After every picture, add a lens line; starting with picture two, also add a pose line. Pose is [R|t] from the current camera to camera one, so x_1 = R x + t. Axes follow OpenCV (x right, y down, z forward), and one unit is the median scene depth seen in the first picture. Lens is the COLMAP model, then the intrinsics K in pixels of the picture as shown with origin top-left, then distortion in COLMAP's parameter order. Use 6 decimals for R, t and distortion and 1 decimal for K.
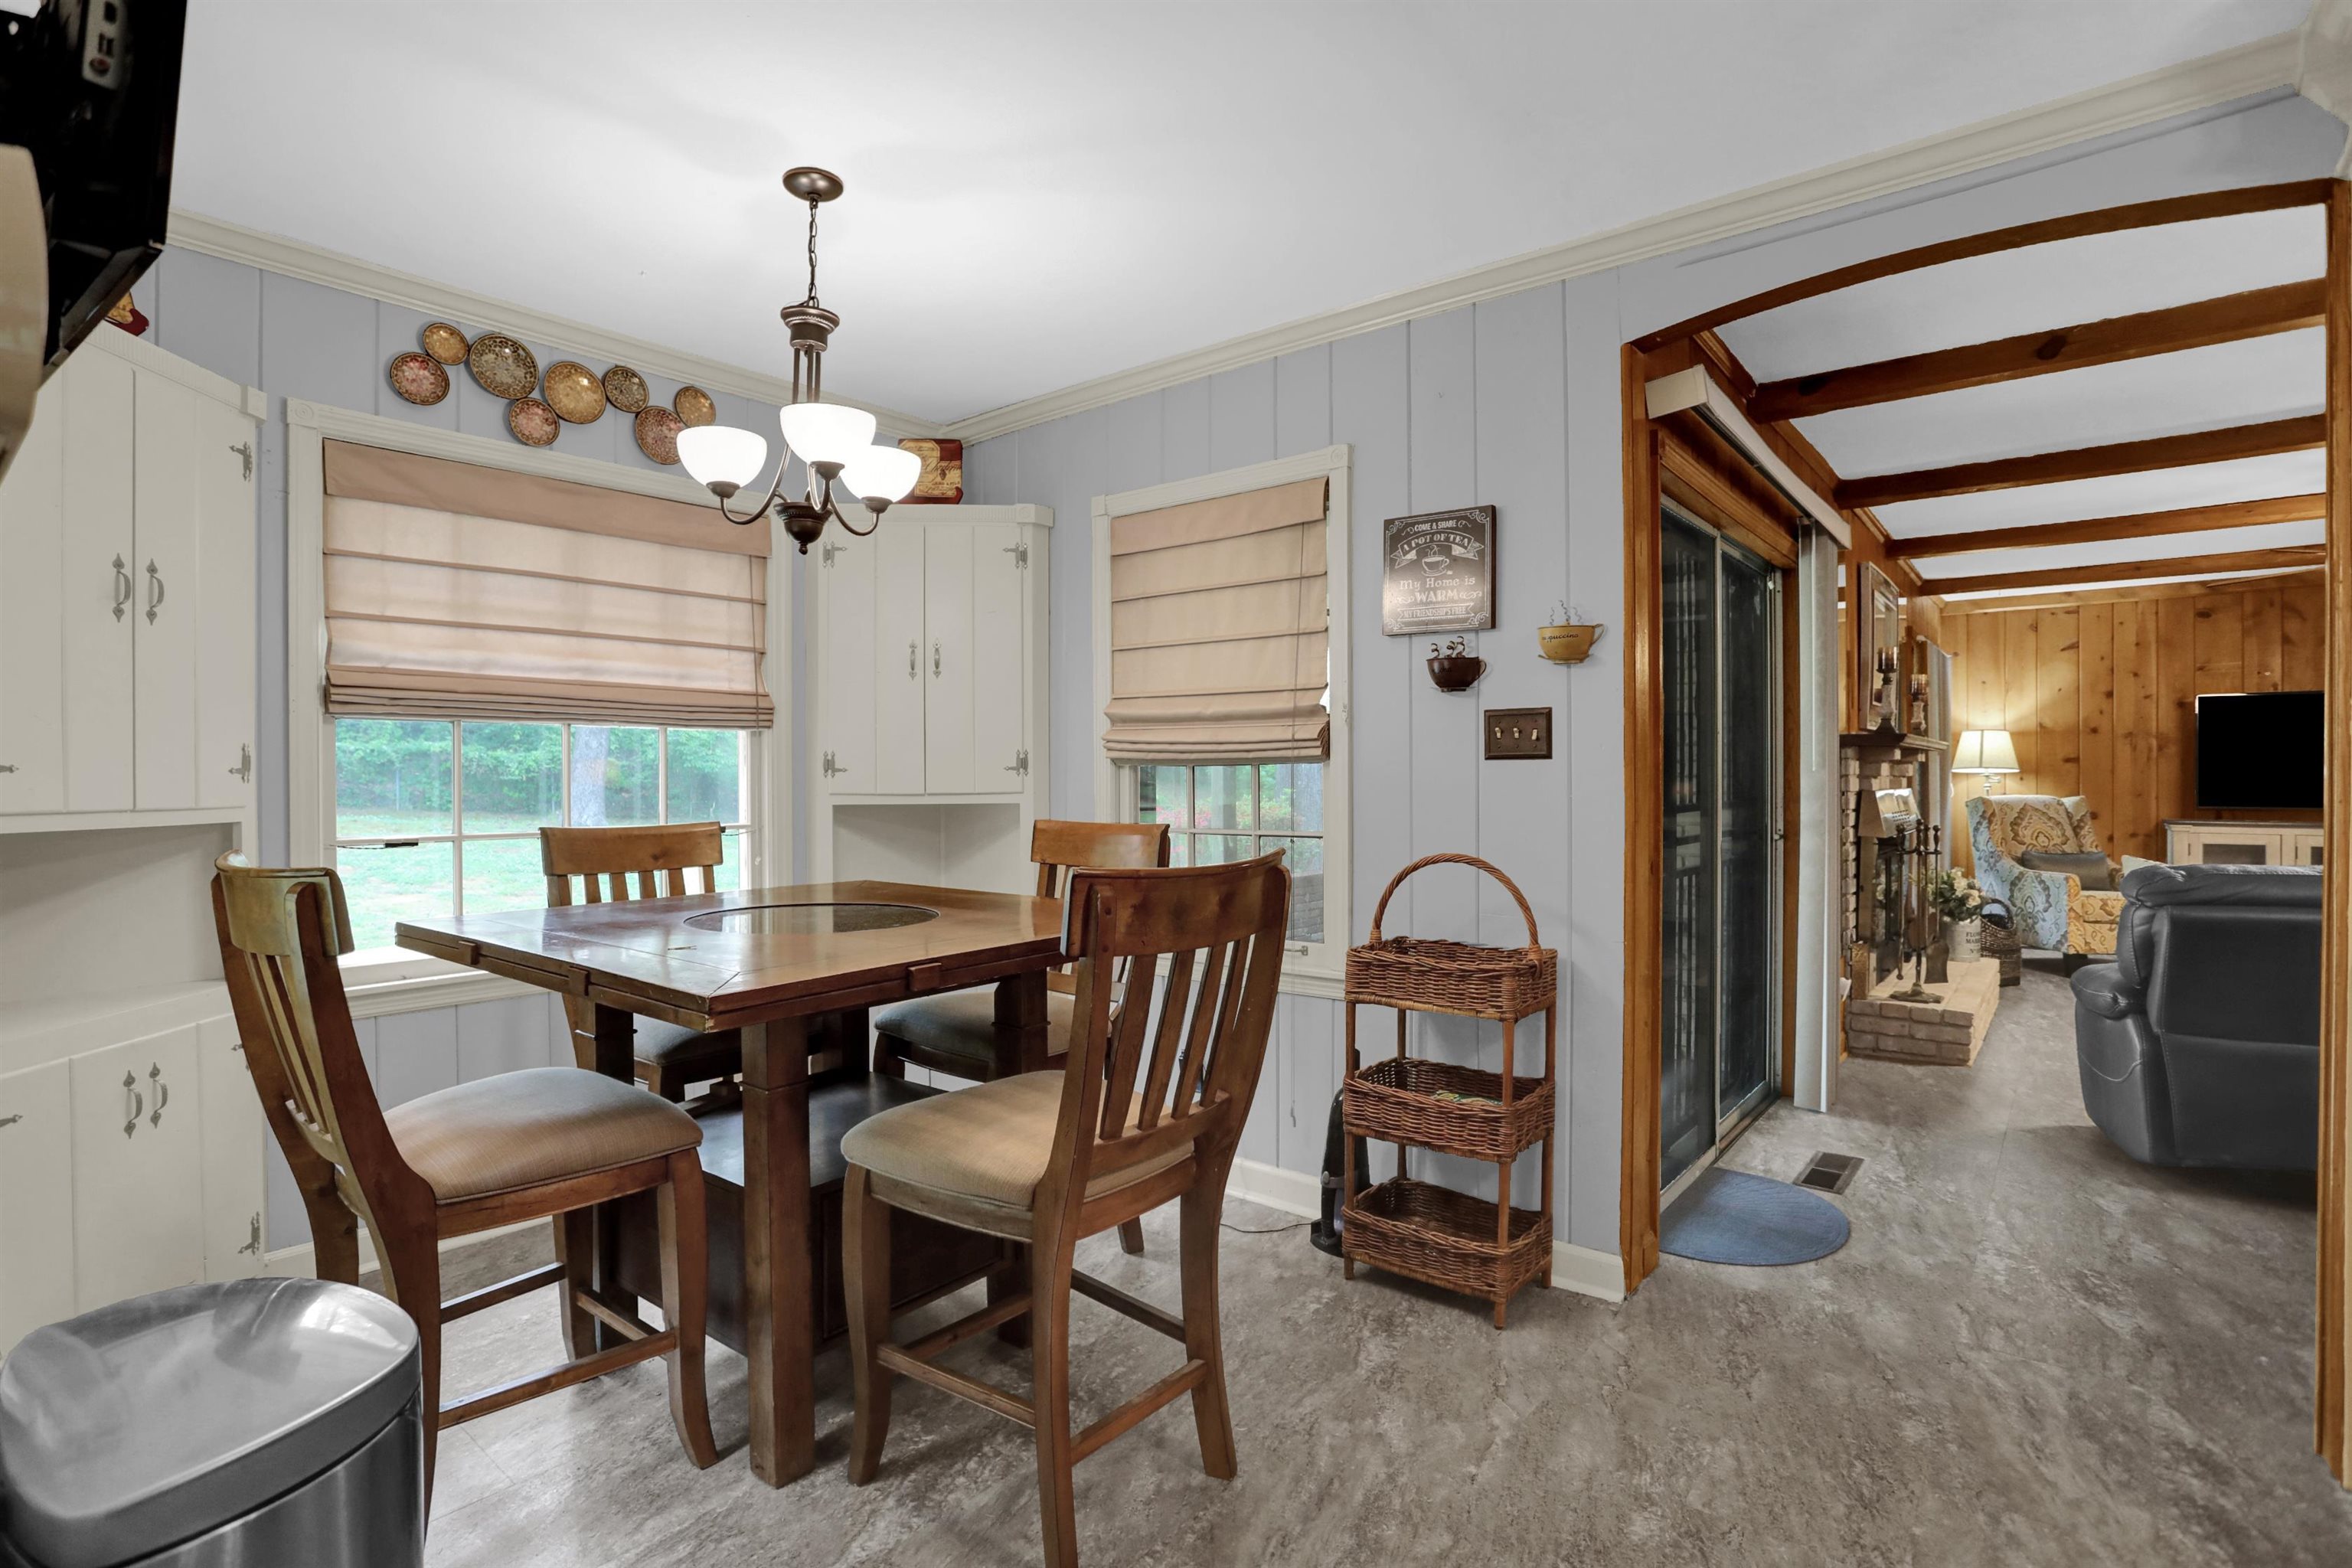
lens RADIAL K [[1144.4, 0, 1177.6], [0, 1144.4, 780.6], [0, 0, 1]] dist [-0.056228, 0.022274]
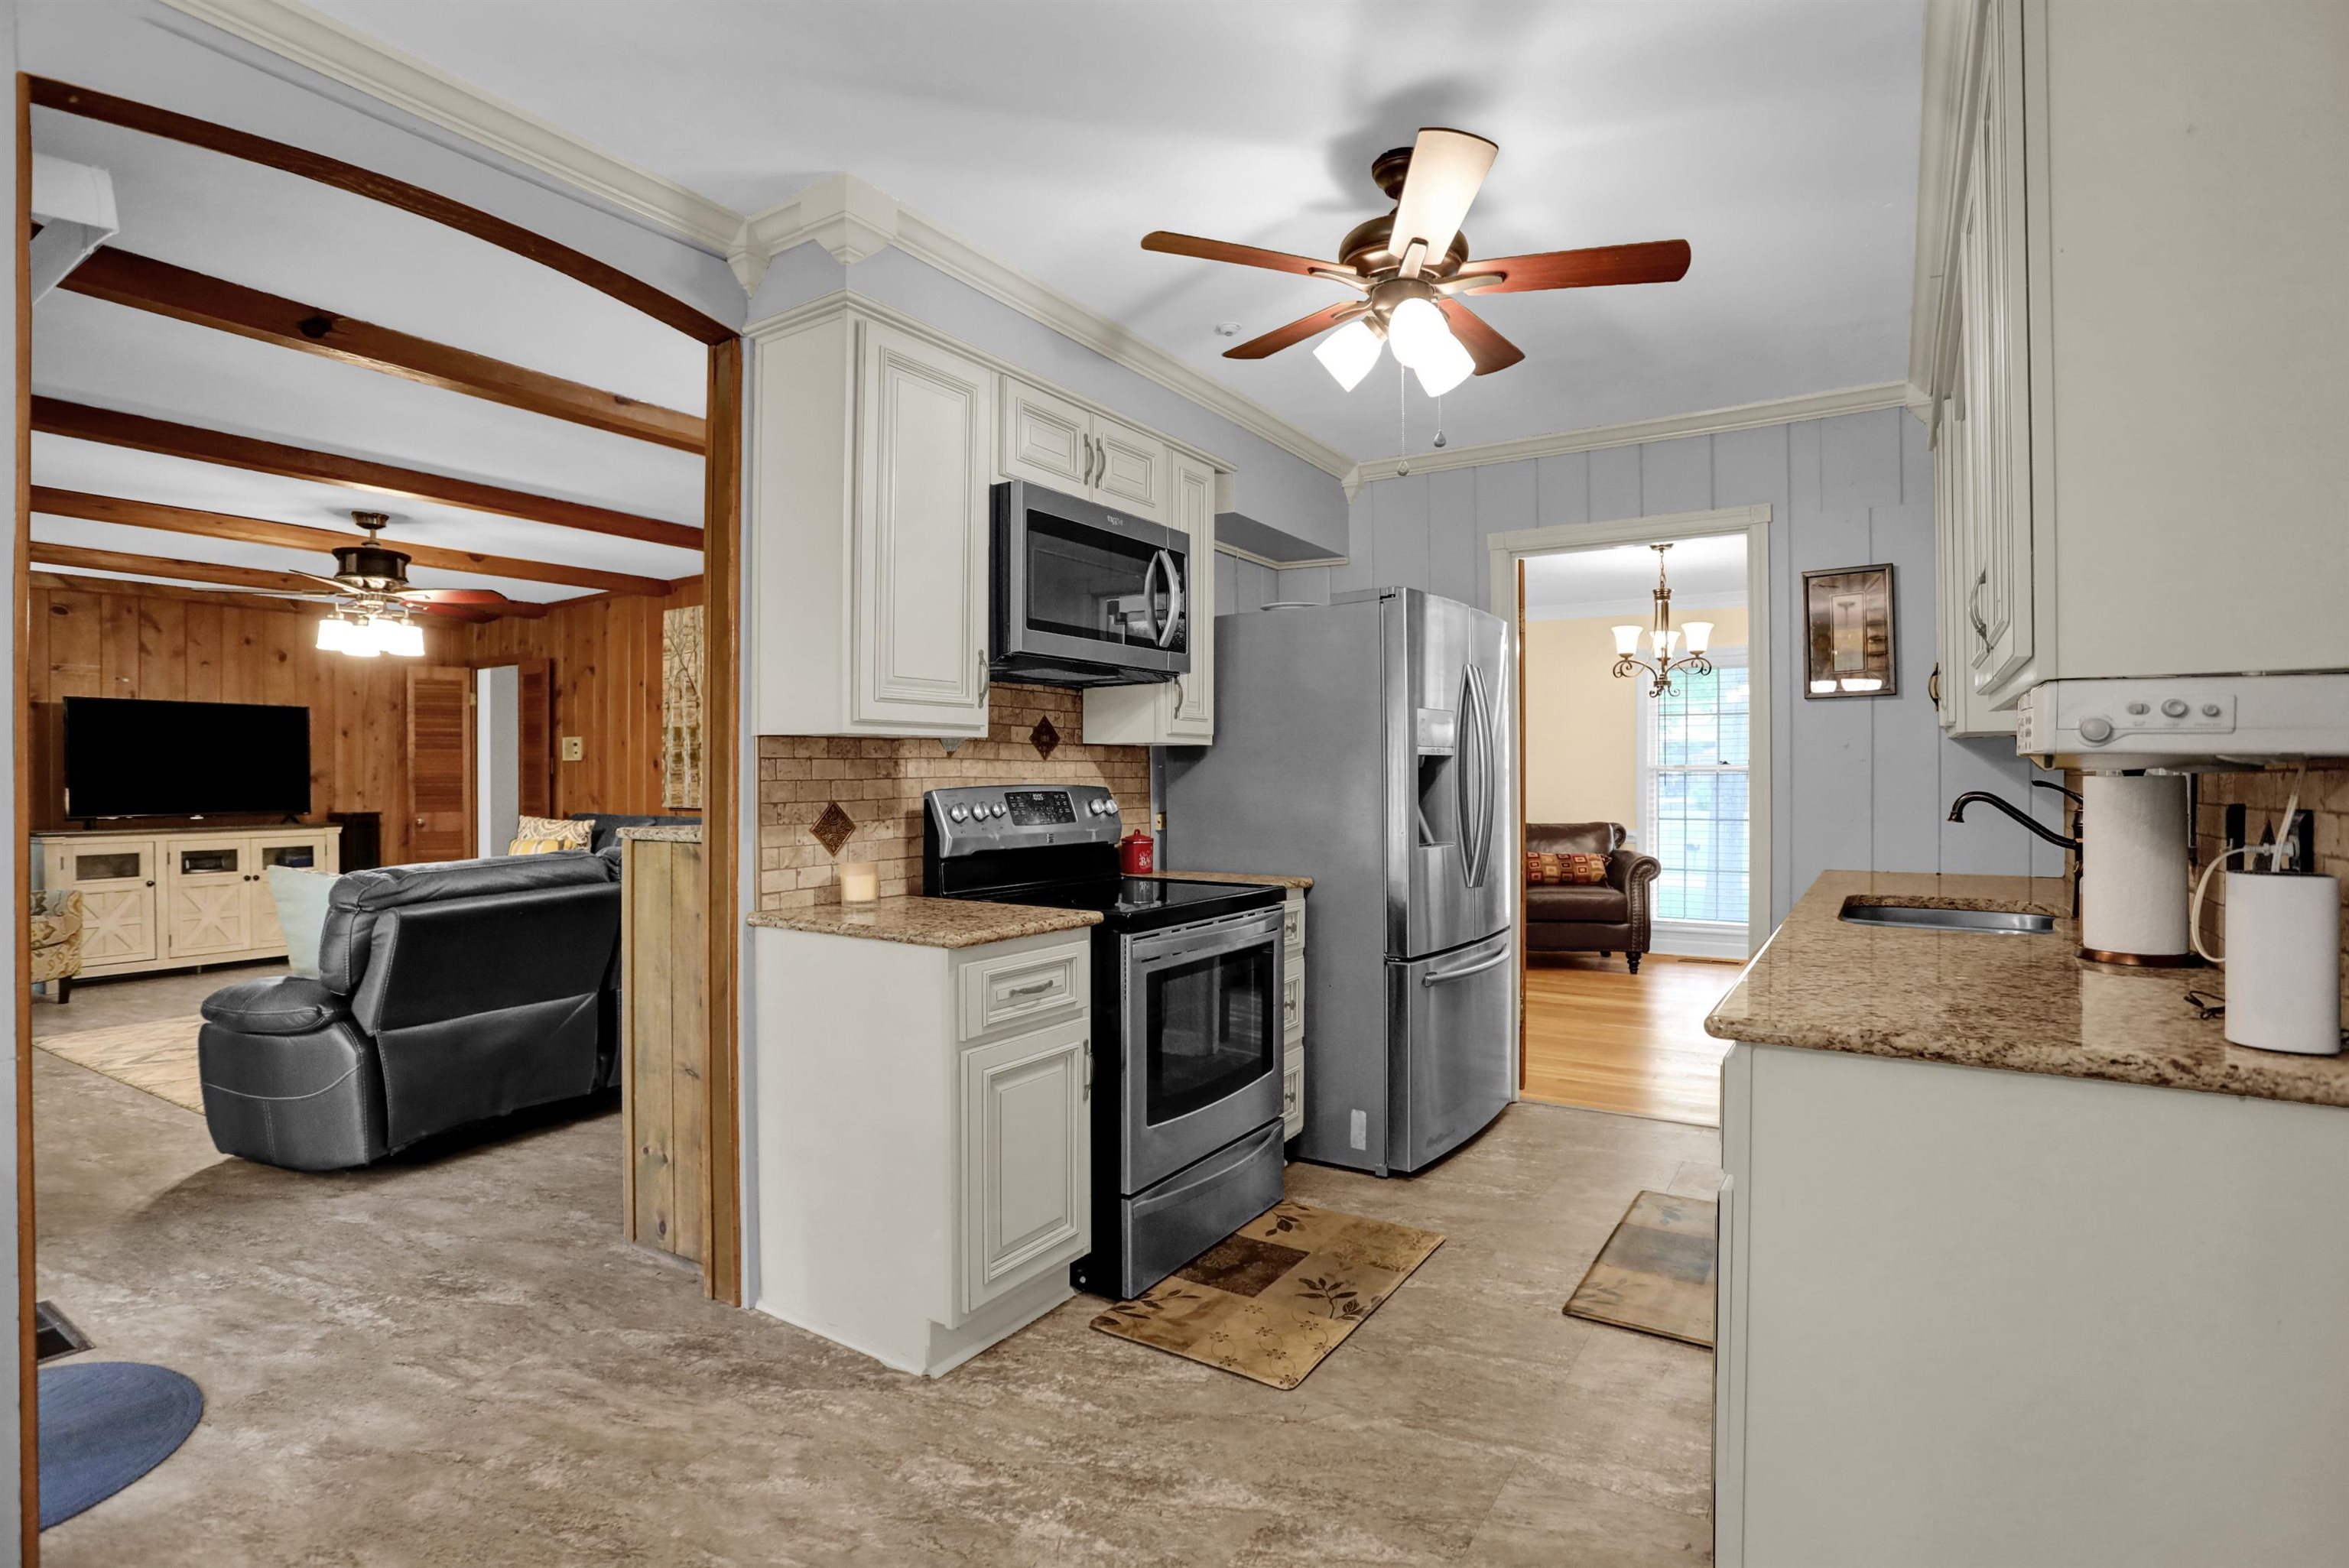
lens RADIAL K [[1142.9, 0, 1176.1], [0, 1142.9, 780.6], [0, 0, 1]] dist [-0.056228, 0.022274]
pose [[-0.110355, -0.001085, 0.993892, -0.104790], [0.008053, 0.999966, 0.001986, -0.001098], [-0.993860, 0.008223, -0.110342, 0.178988]]
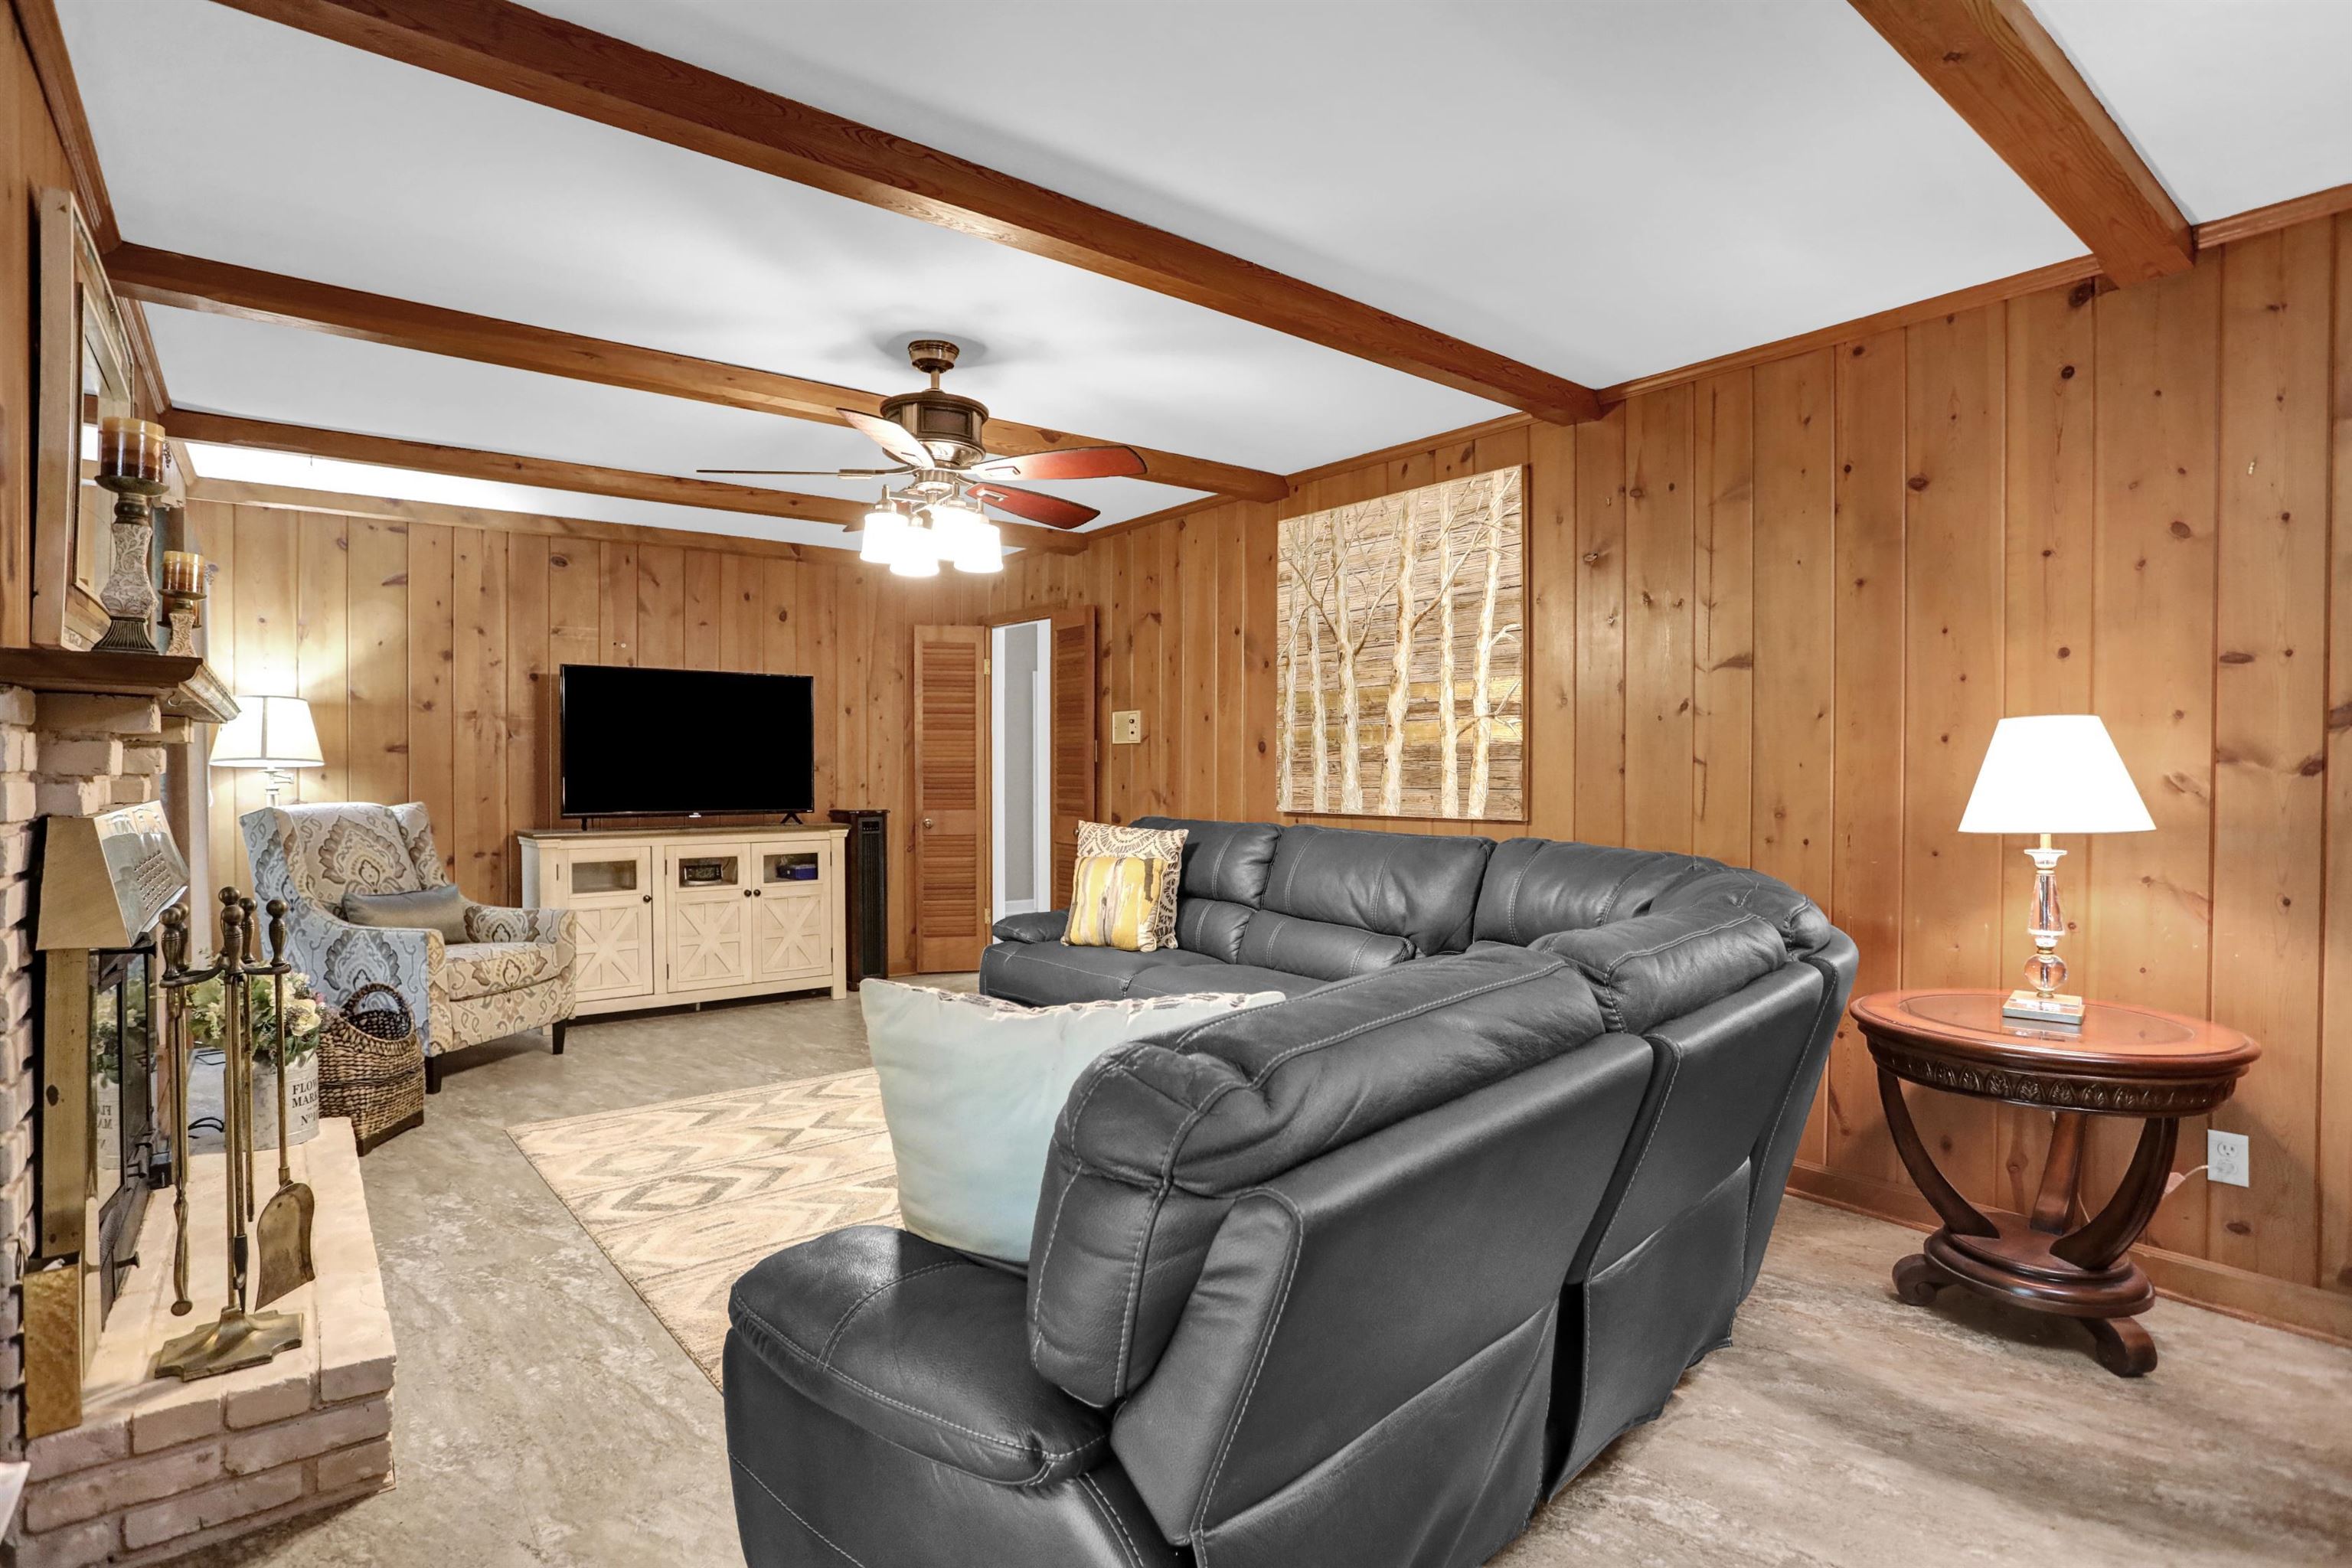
lens RADIAL K [[1152.9, 0, 1176.0], [0, 1152.9, 784.0], [0, 0, 1]] dist [-0.072461, 0.025716]
pose [[0.205890, -0.011006, 0.978513, 0.263347], [0.003353, 0.999939, 0.010541, -0.003011], [-0.978569, 0.001111, 0.205914, 0.444787]]
